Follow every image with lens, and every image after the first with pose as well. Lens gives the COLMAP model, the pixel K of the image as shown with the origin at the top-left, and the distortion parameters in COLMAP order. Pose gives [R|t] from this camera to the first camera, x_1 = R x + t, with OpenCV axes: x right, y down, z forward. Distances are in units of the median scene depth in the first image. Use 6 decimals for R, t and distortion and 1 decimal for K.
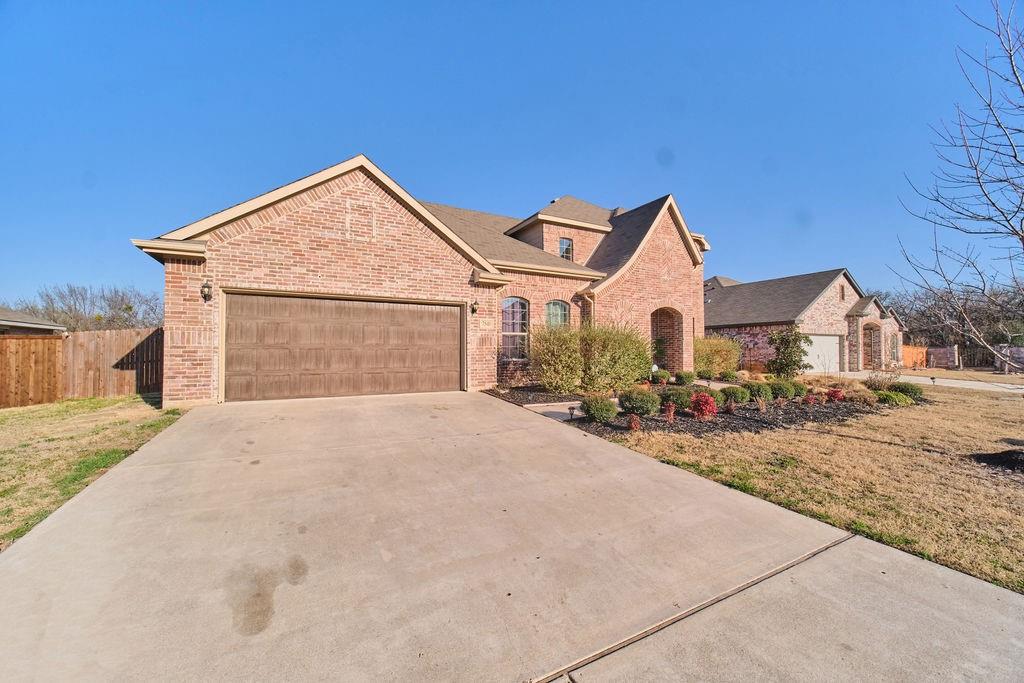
lens RADIAL K [[404.8, 0, 513.7], [0, 404.8, 341.9], [0, 0, 1]] dist [-0.007651, 0.000278]
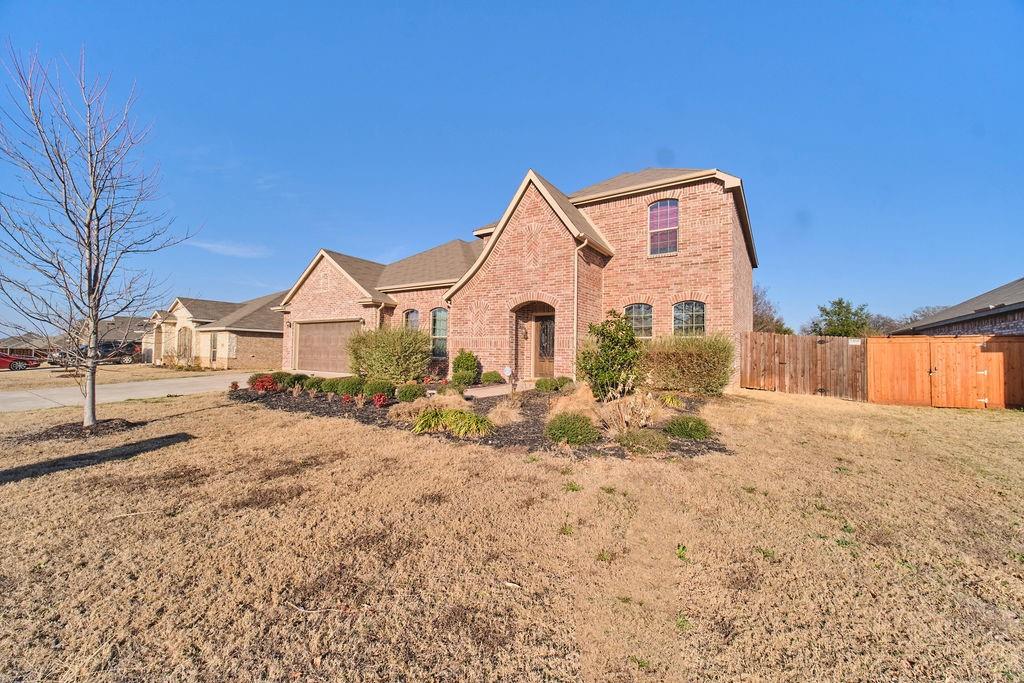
lens RADIAL K [[404.8, 0, 513.7], [0, 404.8, 341.9], [0, 0, 1]] dist [-0.007651, 0.000278]
pose [[0.469725, -0.014420, -0.882695, 1.329977], [0.004707, 0.999893, -0.013830, 0.015988], [0.882800, 0.002342, 0.469743, 0.666744]]
